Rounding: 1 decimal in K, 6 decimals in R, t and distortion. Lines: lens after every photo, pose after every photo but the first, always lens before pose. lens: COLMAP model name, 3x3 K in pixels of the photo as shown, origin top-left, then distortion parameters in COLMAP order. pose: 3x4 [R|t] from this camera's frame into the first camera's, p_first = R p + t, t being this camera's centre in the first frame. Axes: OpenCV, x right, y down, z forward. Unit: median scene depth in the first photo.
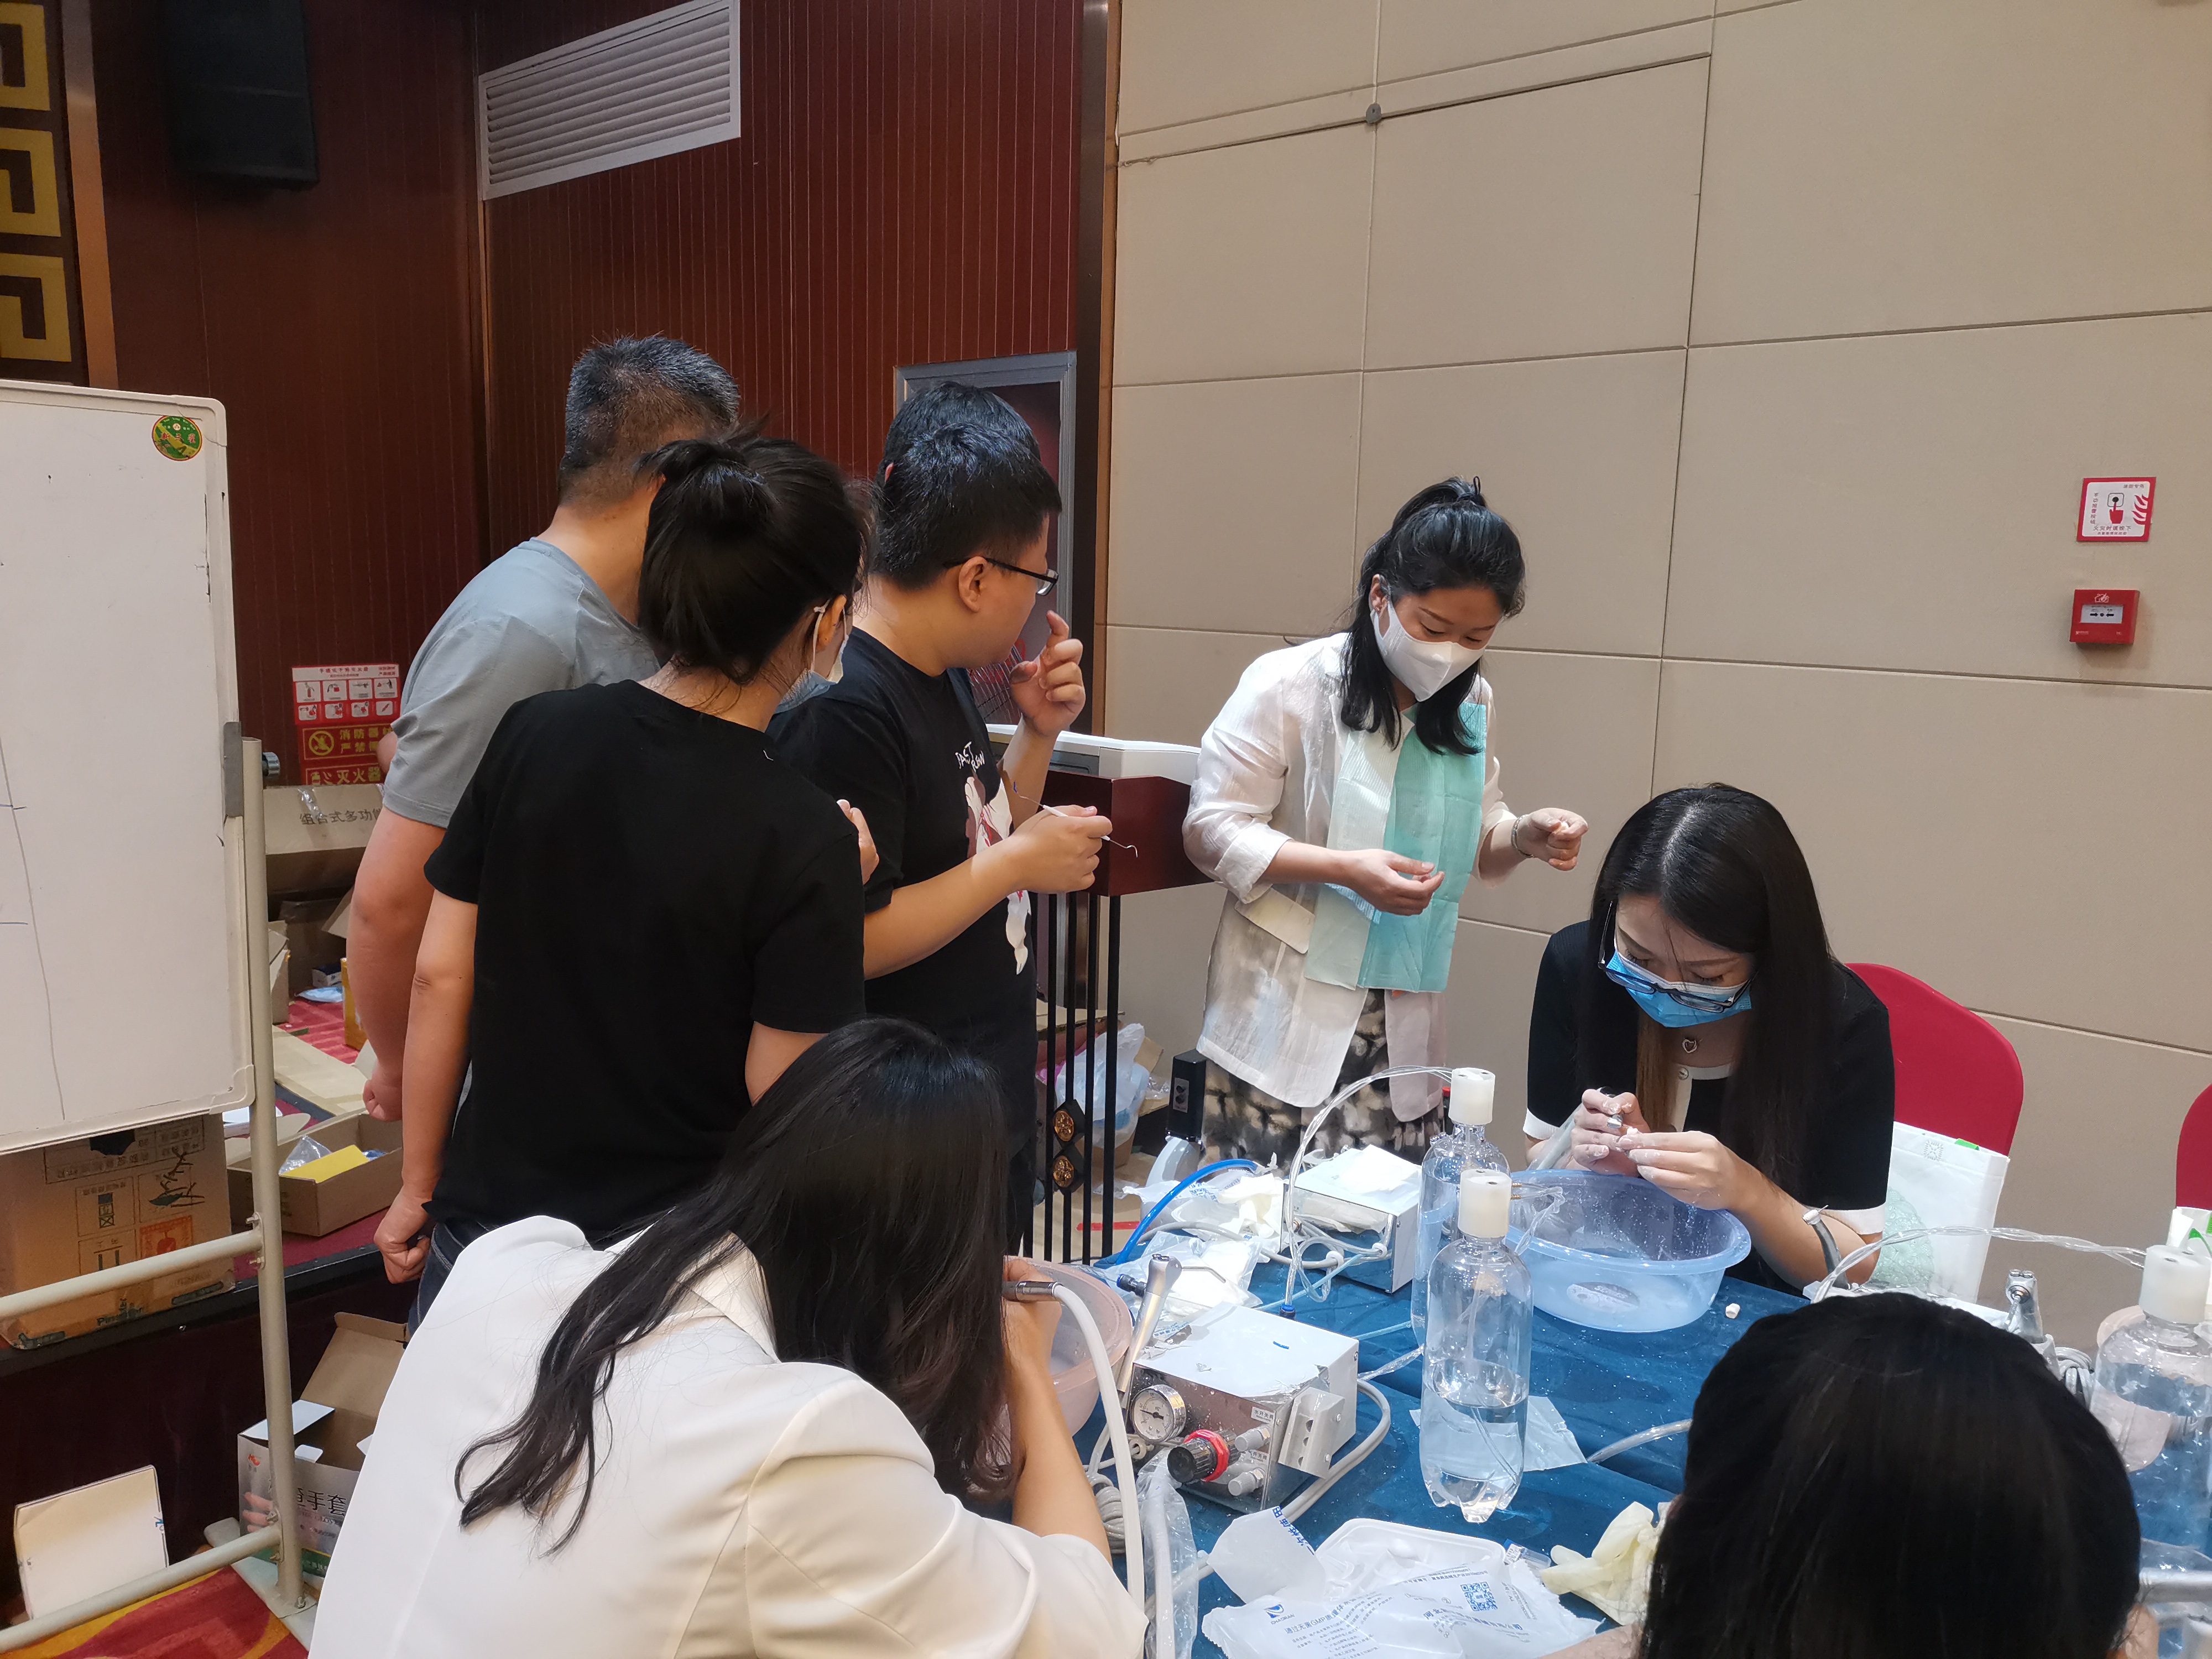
lens RADIAL K [[1705.9, 0, 1106.0], [0, 1705.9, 829.5], [0, 0, 1]] dist [0.031448, -0.011712]
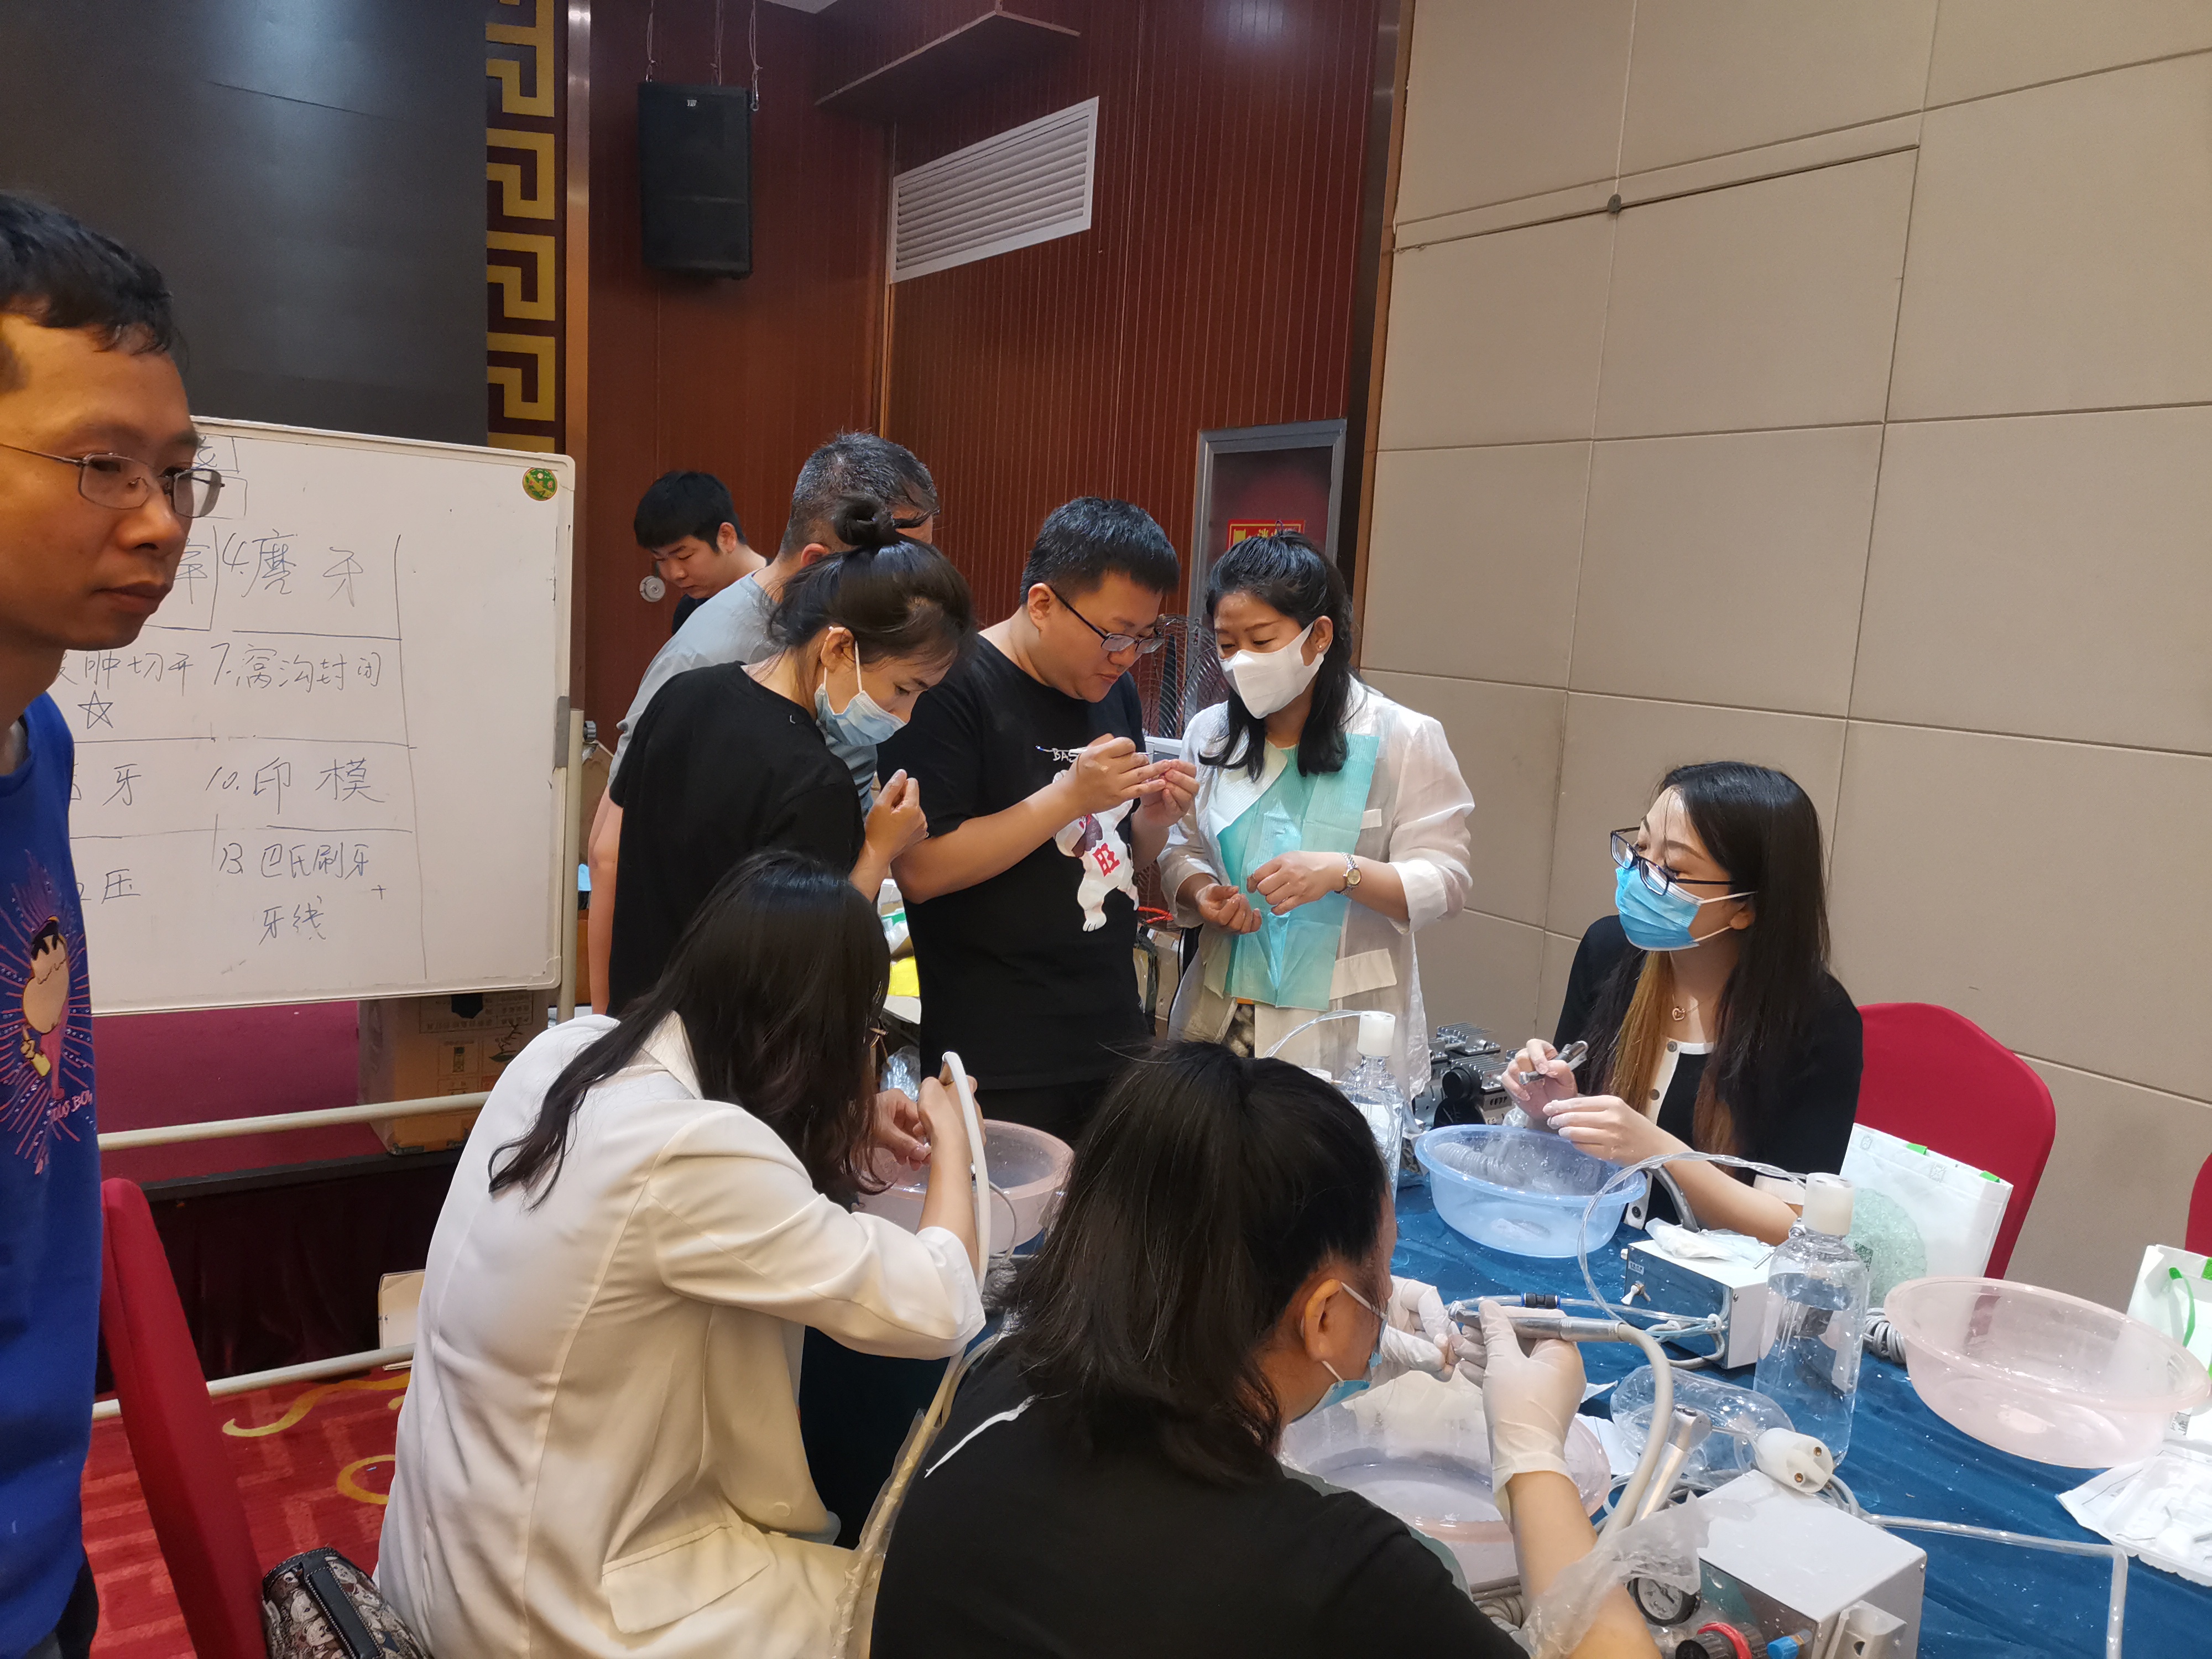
lens RADIAL K [[1663.1, 0, 1114.1], [0, 1663.1, 846.8], [0, 0, 1]] dist [0.029217, -0.010373]
pose [[0.970197, 0.069019, -0.232281, 0.109079], [-0.072777, 0.997319, -0.007636, 0.016173], [0.231131, 0.024314, 0.972619, -0.079110]]
